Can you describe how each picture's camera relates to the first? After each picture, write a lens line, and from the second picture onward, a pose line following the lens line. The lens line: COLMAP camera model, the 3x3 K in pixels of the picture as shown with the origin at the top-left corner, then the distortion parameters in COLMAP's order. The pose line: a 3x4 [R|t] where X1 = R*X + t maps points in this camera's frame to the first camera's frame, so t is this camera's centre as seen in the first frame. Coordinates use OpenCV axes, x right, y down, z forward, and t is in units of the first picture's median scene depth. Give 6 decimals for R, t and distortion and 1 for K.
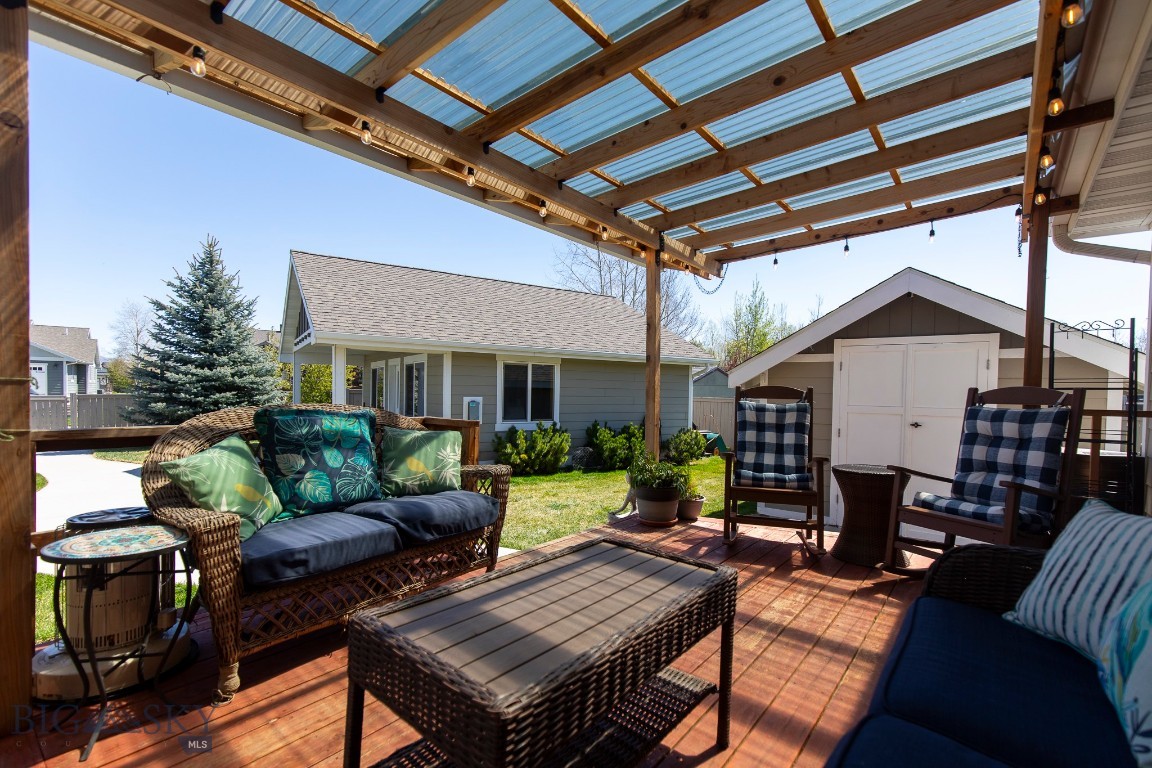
lens RADIAL K [[527.0, 0, 582.4], [0, 527.0, 395.9], [0, 0, 1]] dist [0.005177, 0.000071]
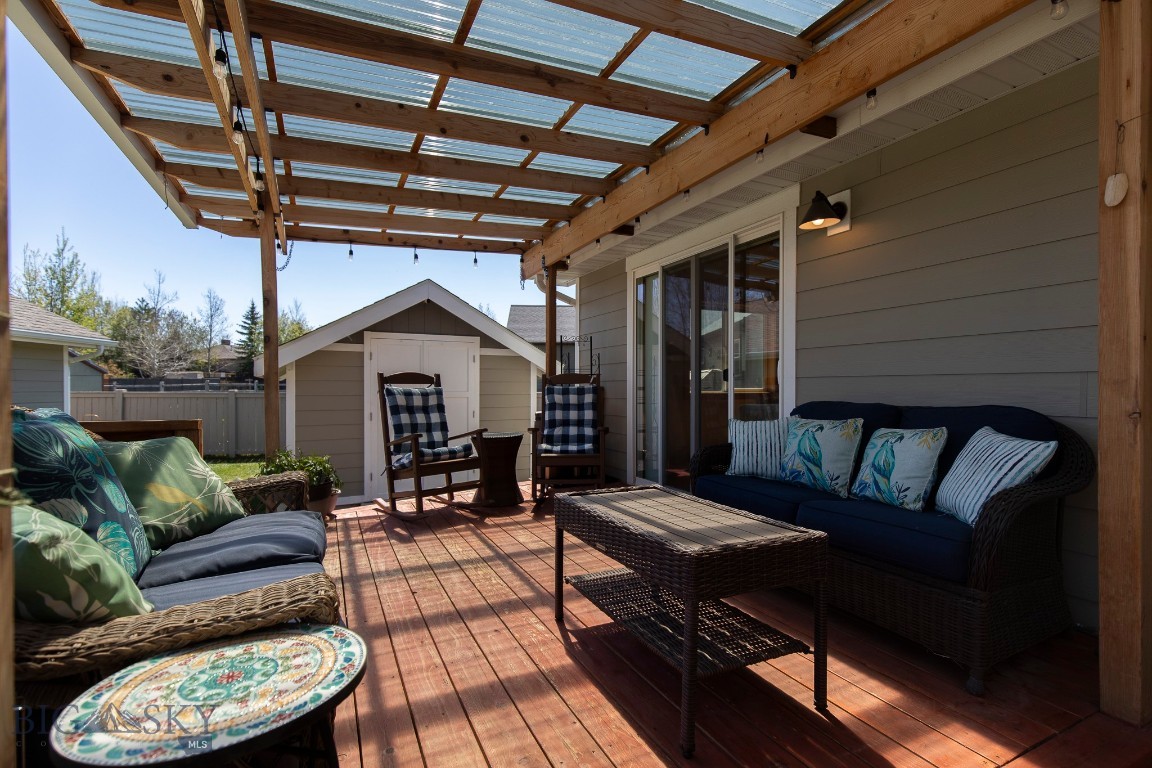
lens RADIAL K [[527.0, 0, 583.6], [0, 527.0, 380.7], [0, 0, 1]] dist [0.005177, 0.000071]
pose [[0.402420, -0.006255, 0.915434, -0.610537], [0.018499, 0.999828, -0.001300, 0.007959], [-0.915268, 0.017457, 0.402467, 0.272133]]
